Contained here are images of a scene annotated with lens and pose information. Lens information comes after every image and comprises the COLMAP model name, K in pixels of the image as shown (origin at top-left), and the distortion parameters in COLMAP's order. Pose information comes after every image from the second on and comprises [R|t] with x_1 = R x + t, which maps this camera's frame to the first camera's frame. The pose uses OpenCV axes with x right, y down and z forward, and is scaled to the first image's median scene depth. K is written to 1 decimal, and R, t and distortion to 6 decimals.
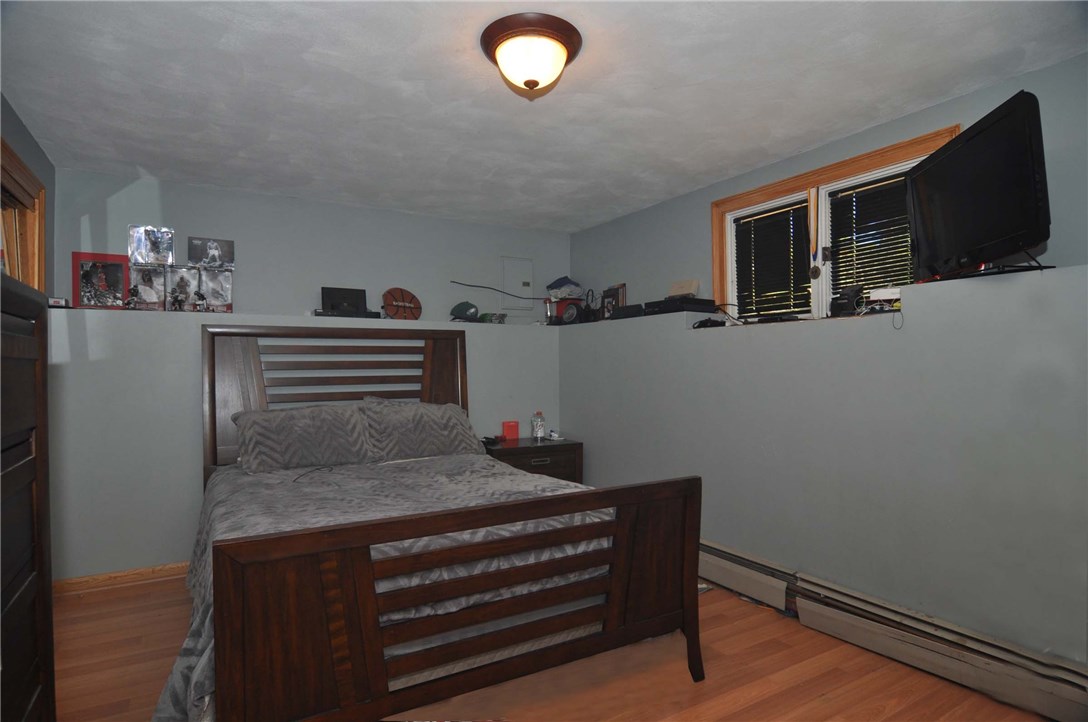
lens RADIAL K [[590.9, 0, 545.2], [0, 590.9, 355.0], [0, 0, 1]] dist [-0.000375, -0.014538]
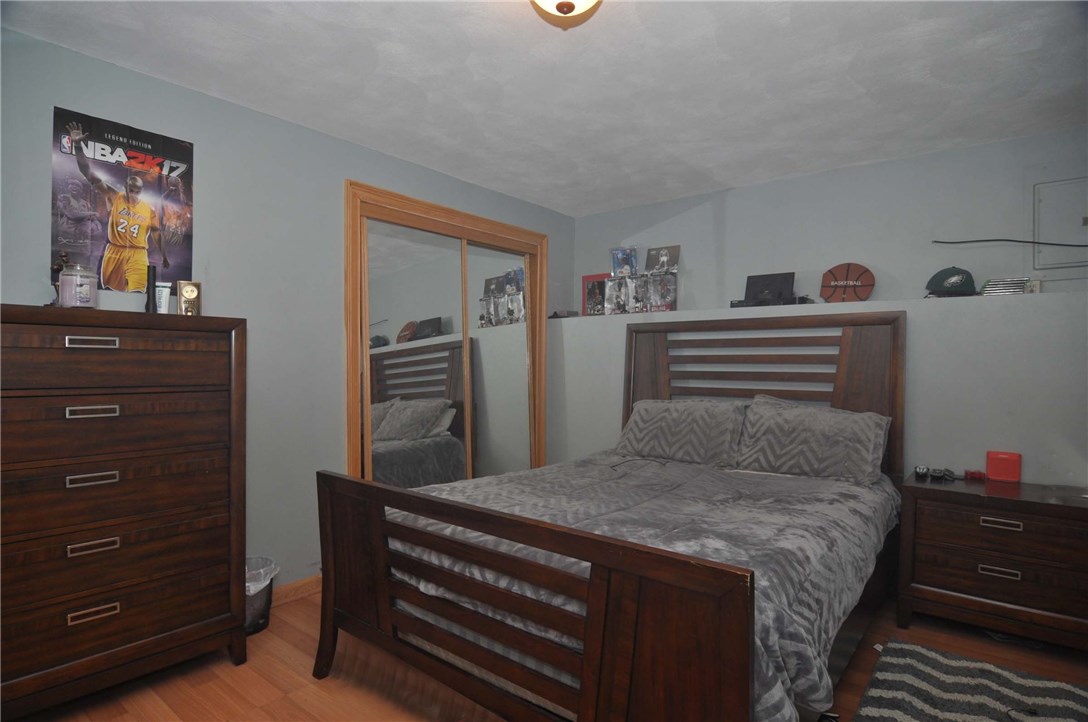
lens RADIAL K [[590.9, 0, 545.2], [0, 590.9, 355.0], [0, 0, 1]] dist [-0.000375, -0.014538]
pose [[0.322212, -0.002488, -0.946664, 0.407890], [0.008959, 0.999960, 0.000421, 0.006922], [0.946625, -0.008617, 0.322221, 0.392403]]
